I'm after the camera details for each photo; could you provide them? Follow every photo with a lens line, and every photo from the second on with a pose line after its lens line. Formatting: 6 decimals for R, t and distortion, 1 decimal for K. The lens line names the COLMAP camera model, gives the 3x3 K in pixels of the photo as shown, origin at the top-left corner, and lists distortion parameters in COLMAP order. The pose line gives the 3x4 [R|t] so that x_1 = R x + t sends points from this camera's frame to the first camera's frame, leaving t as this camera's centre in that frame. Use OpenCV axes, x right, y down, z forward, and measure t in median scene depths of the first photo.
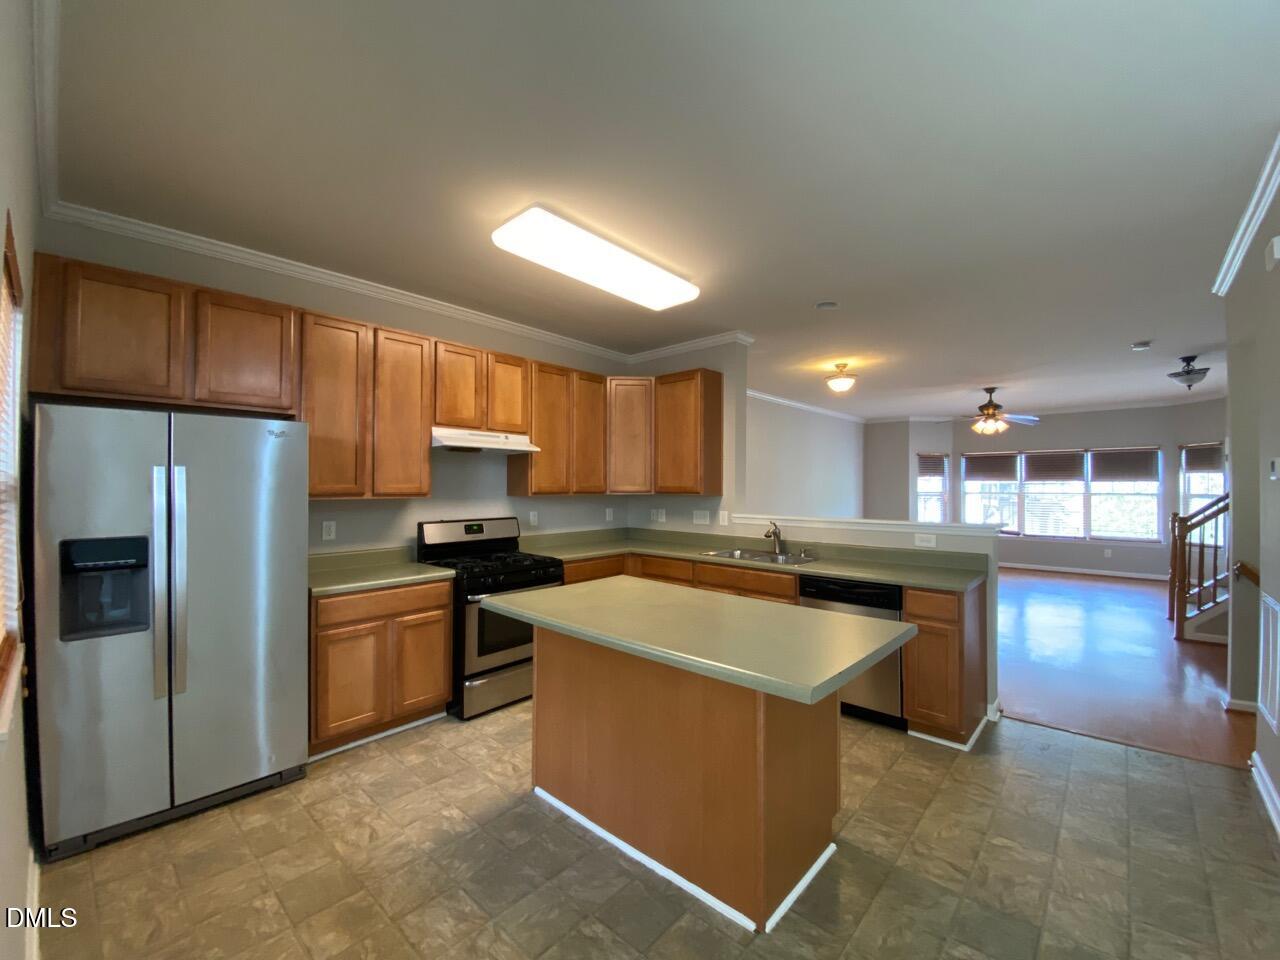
lens RADIAL K [[527.7, 0, 641.8], [0, 527.7, 497.0], [0, 0, 1]] dist [-0.002241, -0.000430]
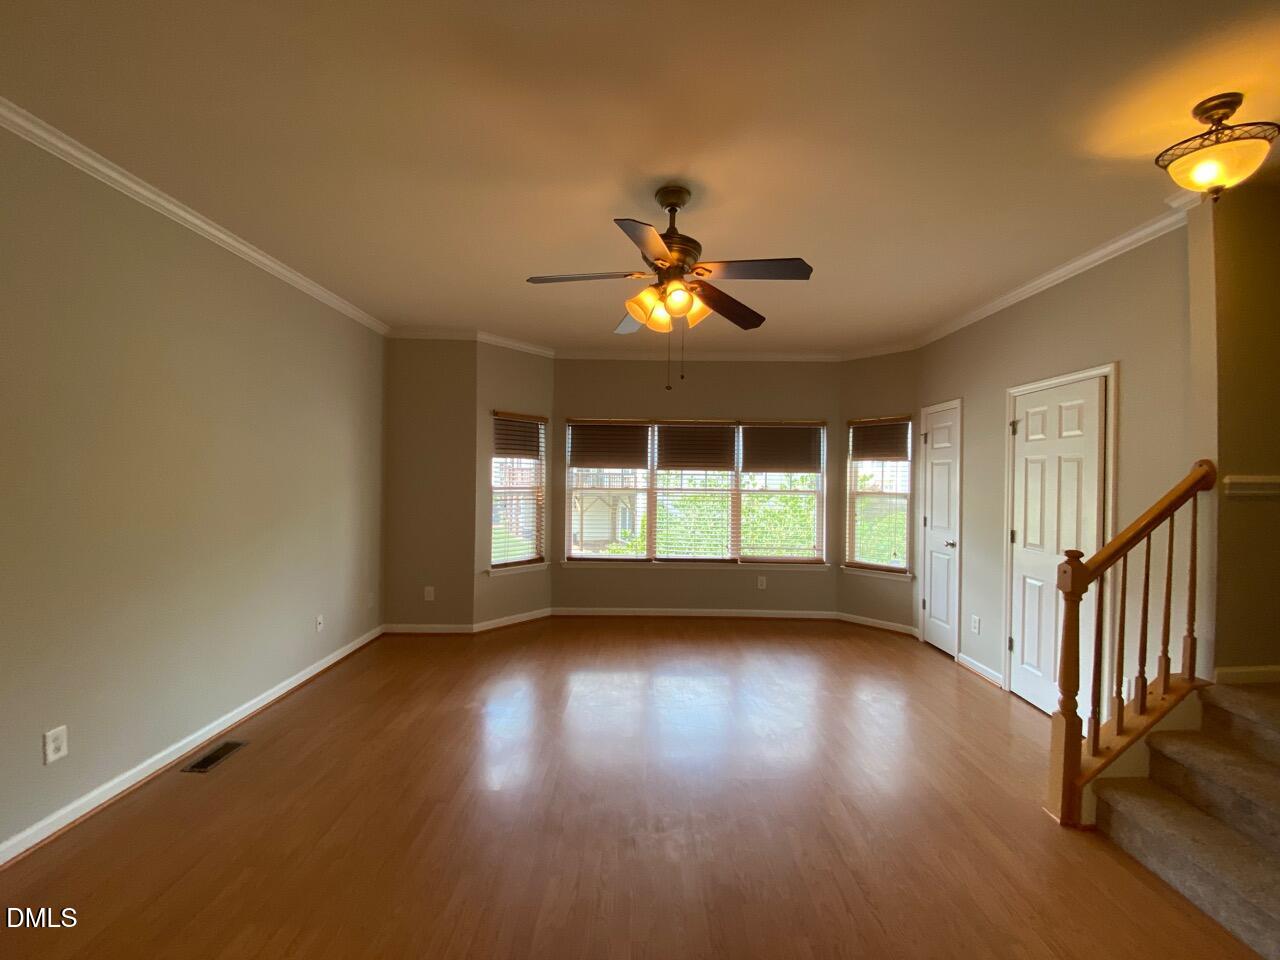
lens RADIAL K [[512.5, 0, 640.0], [0, 512.5, 480.0], [0, 0, 1]] dist [-0.001296, -0.000171]
pose [[0.744527, 0.007358, 0.667552, 0.333315], [-0.001738, 0.999957, -0.009084, -0.013382], [-0.667590, 0.005603, 0.744508, 0.600030]]
